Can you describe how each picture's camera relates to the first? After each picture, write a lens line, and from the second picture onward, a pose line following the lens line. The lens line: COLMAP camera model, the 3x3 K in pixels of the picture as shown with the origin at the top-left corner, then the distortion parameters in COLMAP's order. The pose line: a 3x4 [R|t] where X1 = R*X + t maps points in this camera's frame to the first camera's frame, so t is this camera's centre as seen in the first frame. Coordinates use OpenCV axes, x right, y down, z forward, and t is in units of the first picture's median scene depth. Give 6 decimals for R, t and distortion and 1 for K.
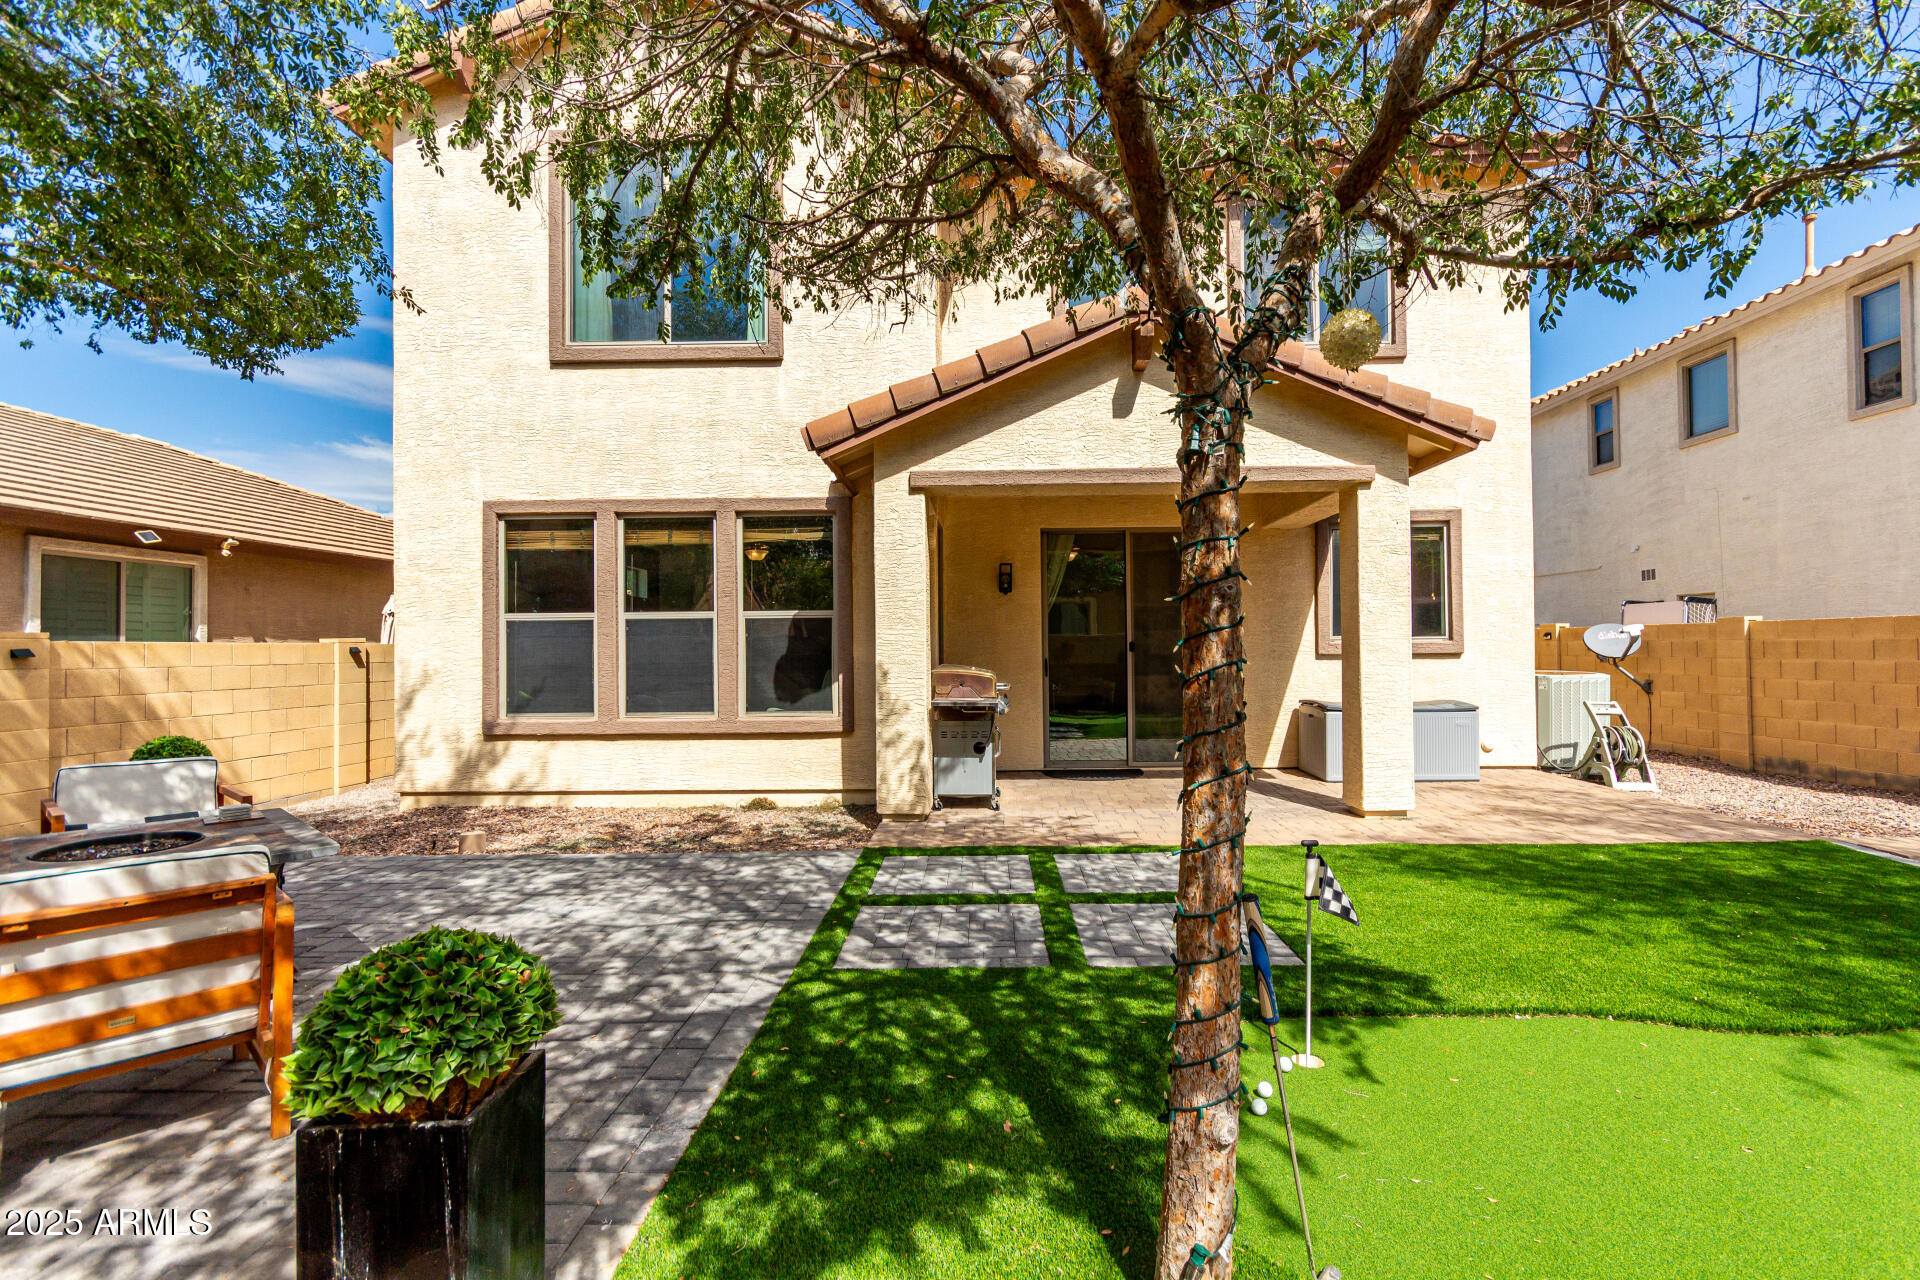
lens RADIAL K [[910.5, 0, 969.8], [0, 910.5, 638.9], [0, 0, 1]] dist [0.005572, 0.000675]
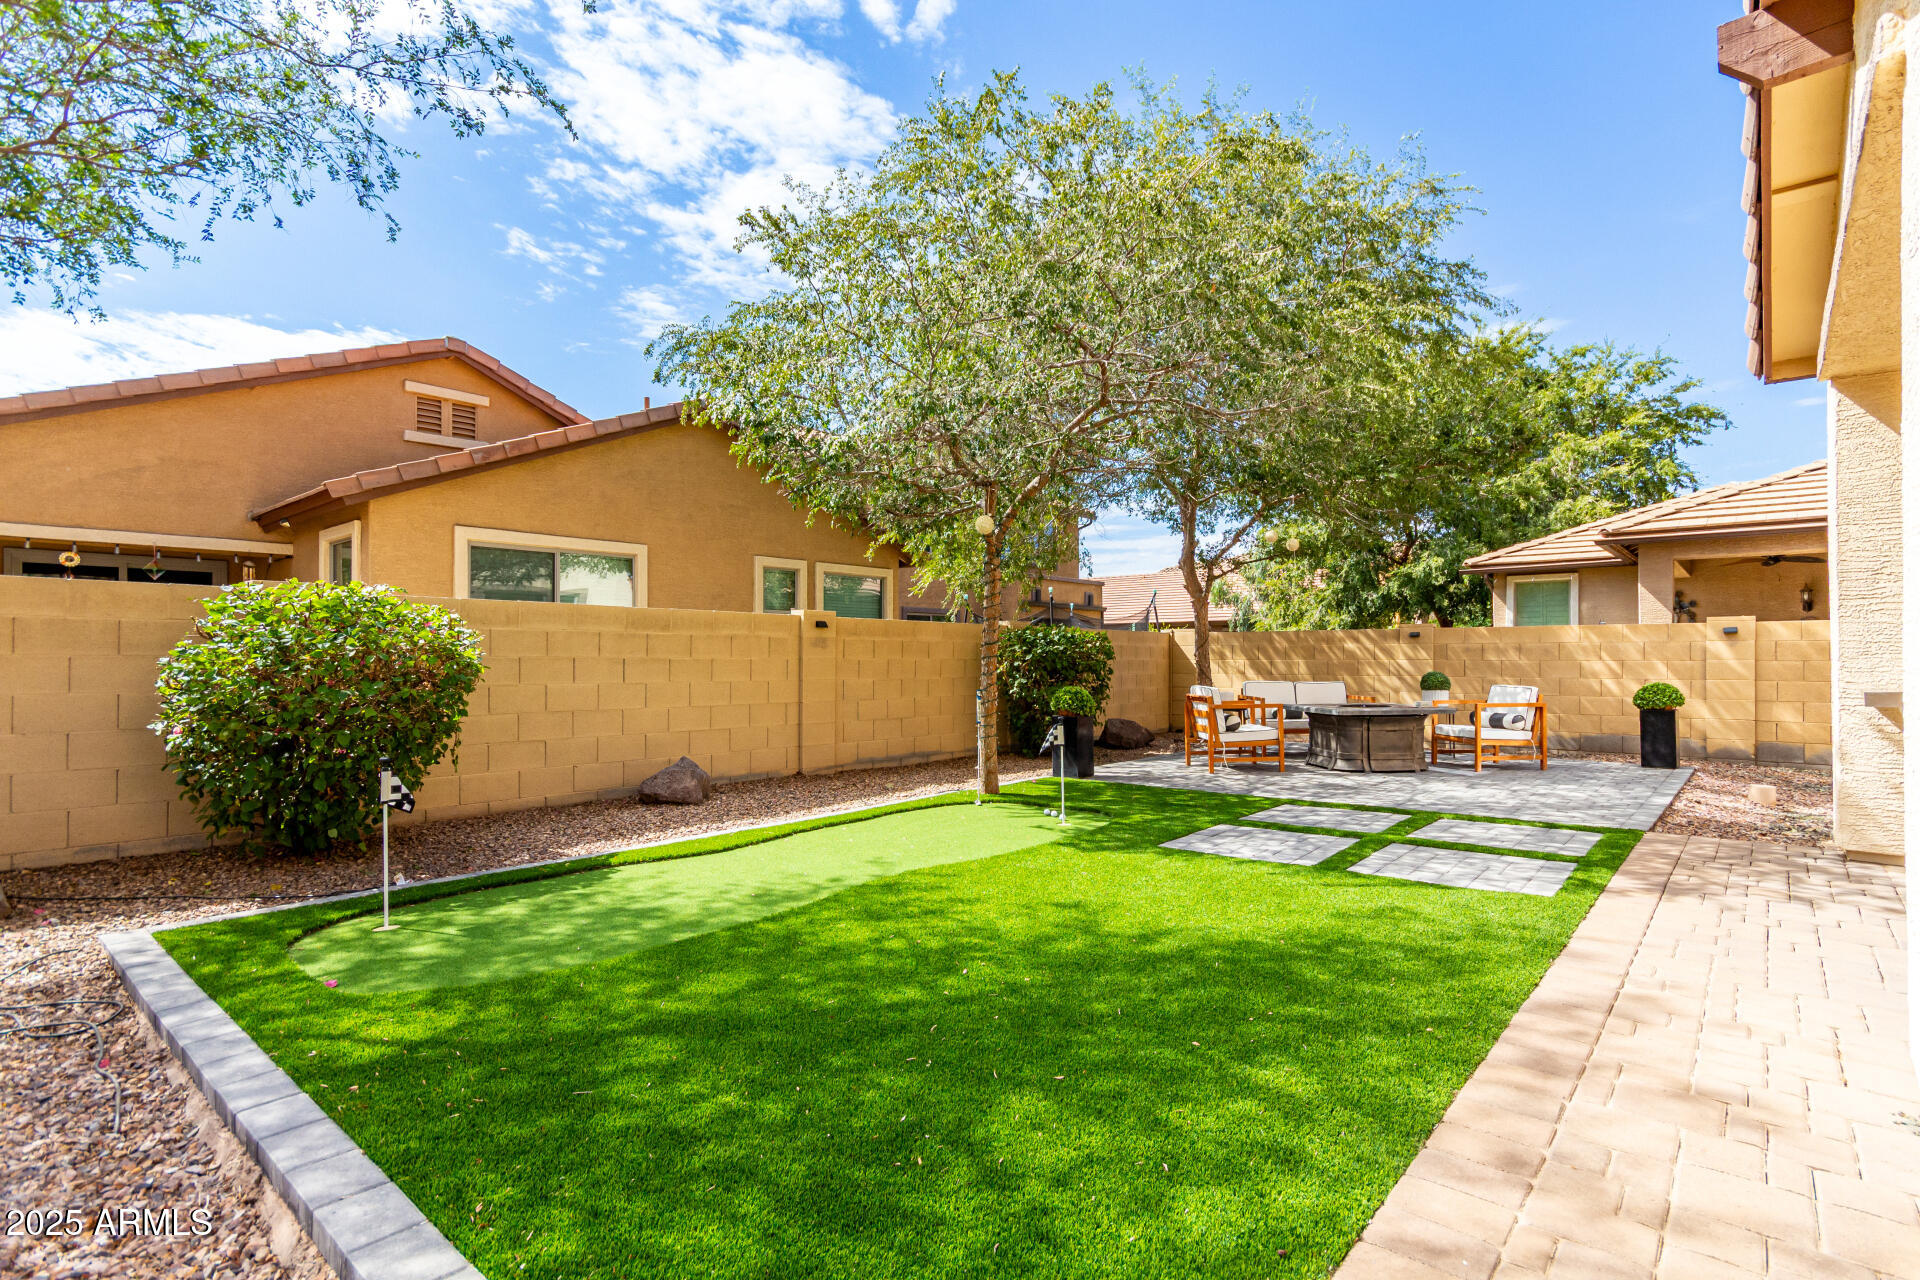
lens RADIAL K [[910.5, 0, 978.8], [0, 910.5, 642.5], [0, 0, 1]] dist [0.005572, 0.000675]
pose [[-0.624457, 0.002195, -0.781056, 0.751026], [0.010817, 0.999924, -0.005838, 0.023430], [0.780984, -0.012095, -0.624434, 0.780442]]
